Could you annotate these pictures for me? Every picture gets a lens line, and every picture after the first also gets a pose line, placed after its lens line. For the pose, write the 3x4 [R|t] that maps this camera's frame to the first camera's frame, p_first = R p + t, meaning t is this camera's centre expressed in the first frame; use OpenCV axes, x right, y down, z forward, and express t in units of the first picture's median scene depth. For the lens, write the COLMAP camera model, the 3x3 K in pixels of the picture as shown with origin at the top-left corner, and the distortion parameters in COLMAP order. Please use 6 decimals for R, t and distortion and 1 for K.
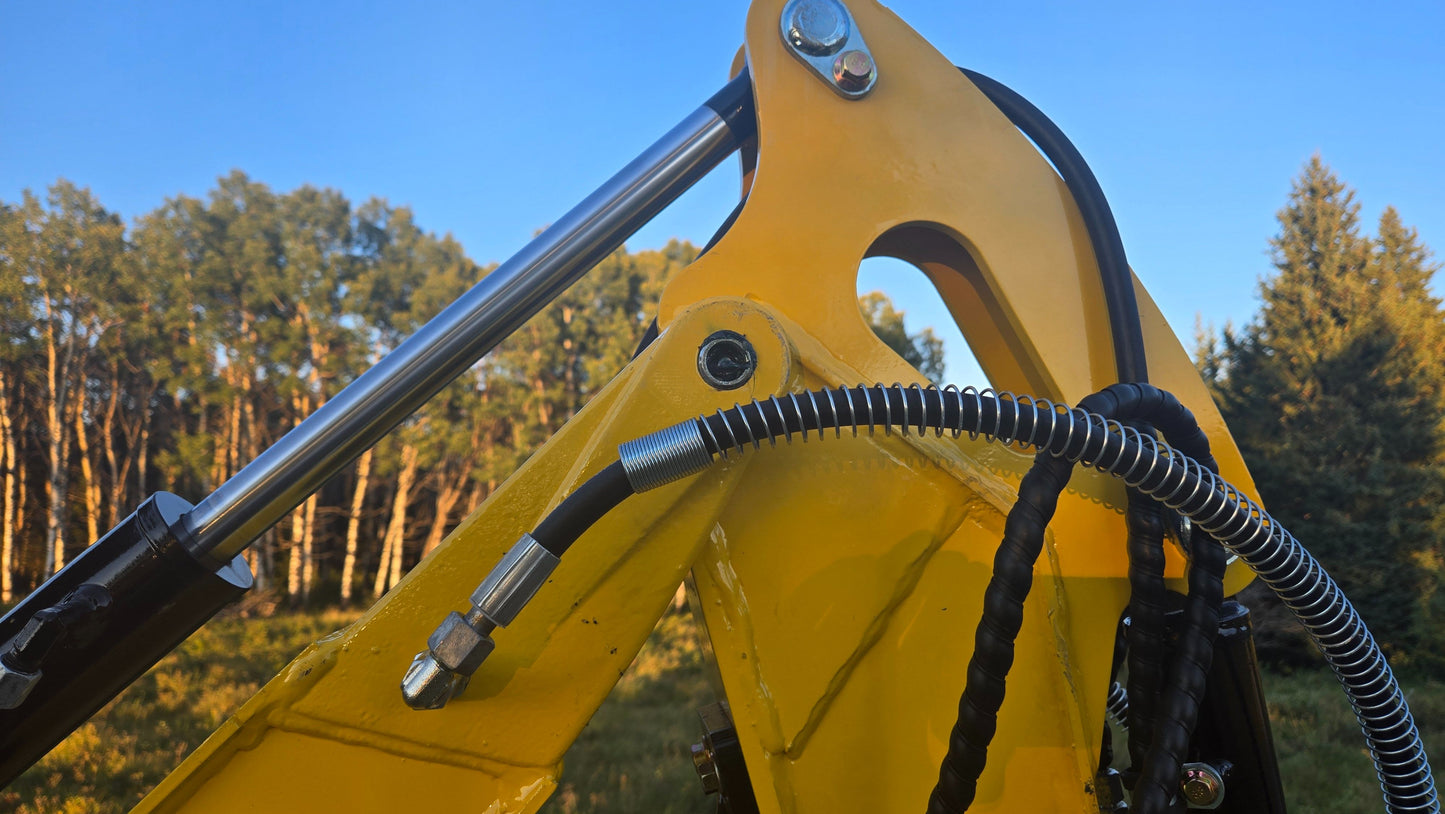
lens RADIAL K [[944.1, 0, 722.5], [0, 944.1, 407.0], [0, 0, 1]] dist [0.003764, -0.025883]
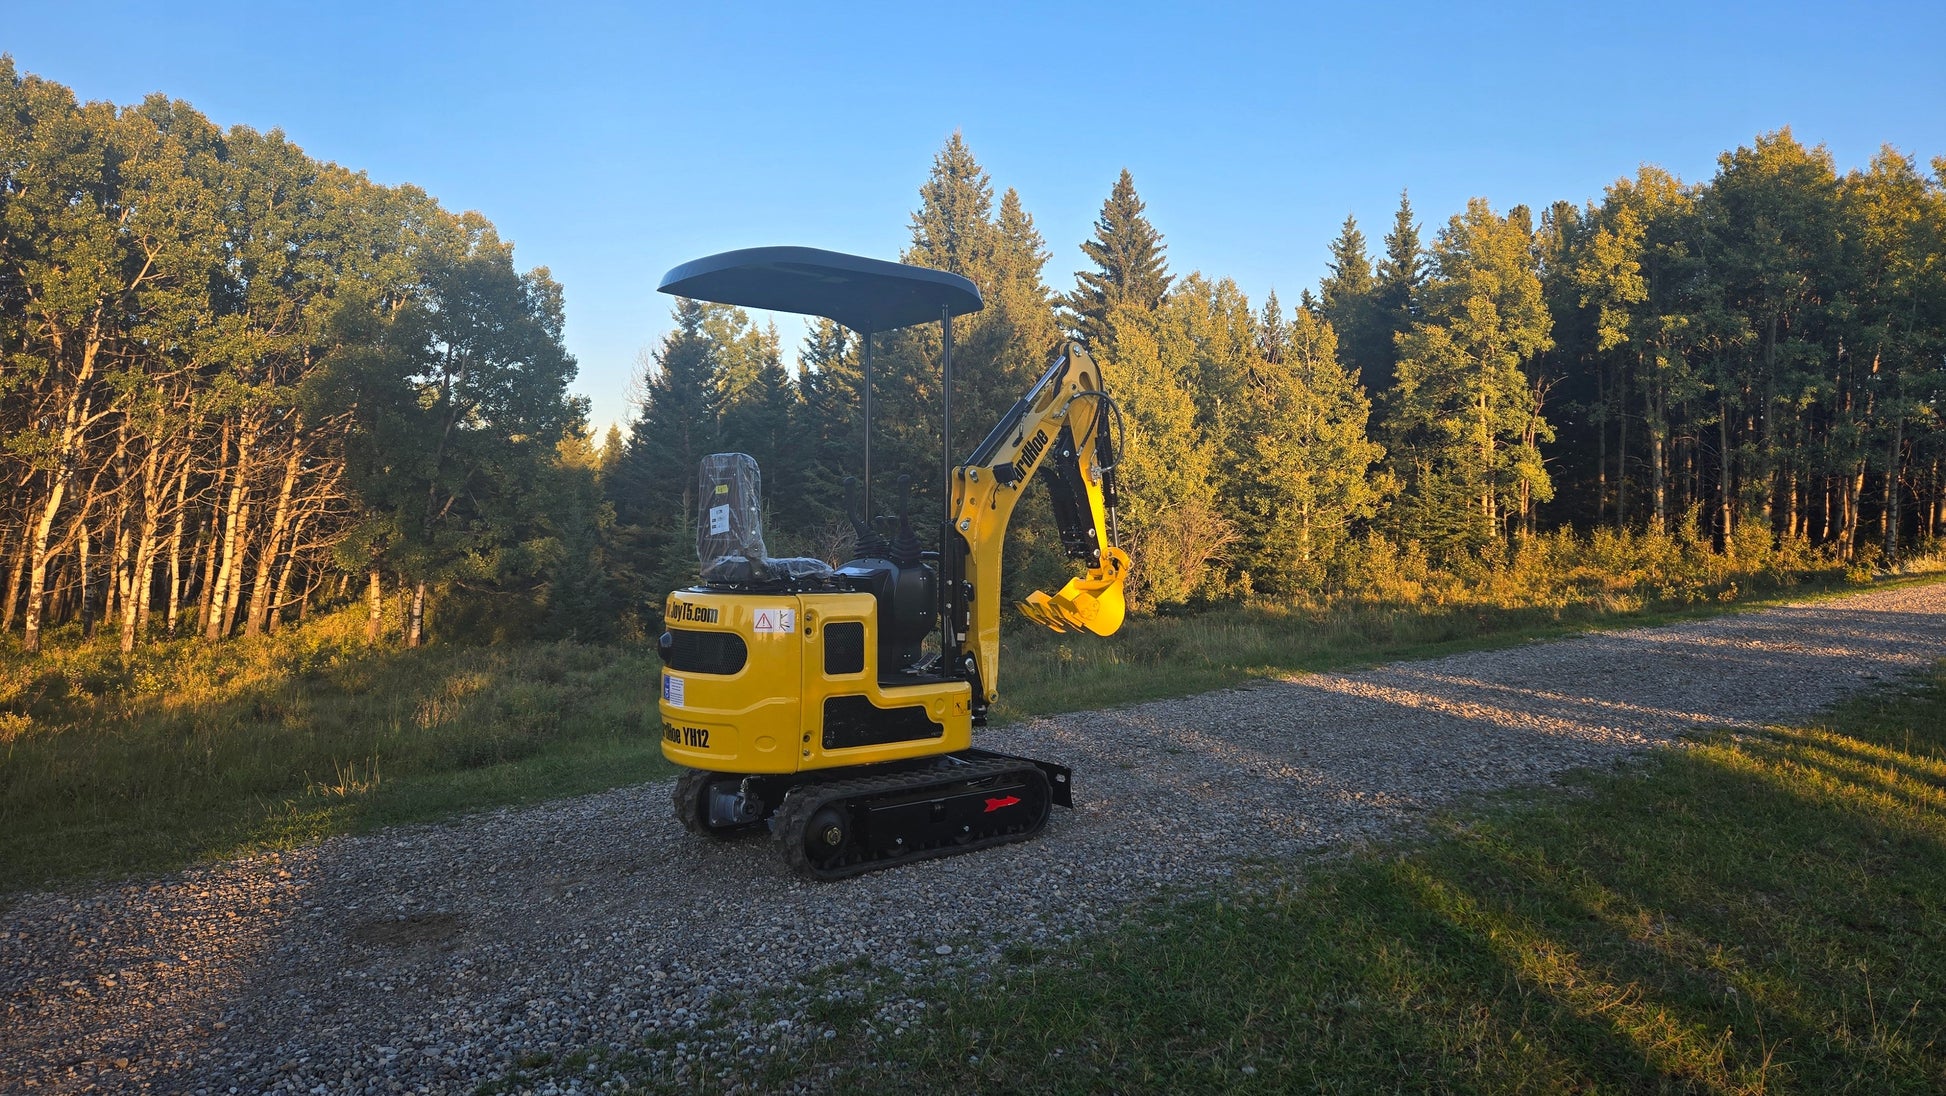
lens RADIAL K [[1352.2, 0, 978.8], [0, 1352.2, 536.7], [0, 0, 1]] dist [0.082434, -0.080669]
pose [[0.812576, -0.019762, 0.582520, -0.189515], [-0.052110, 0.992959, 0.106377, -0.000038], [-0.580521, -0.116795, 0.805825, -0.211147]]
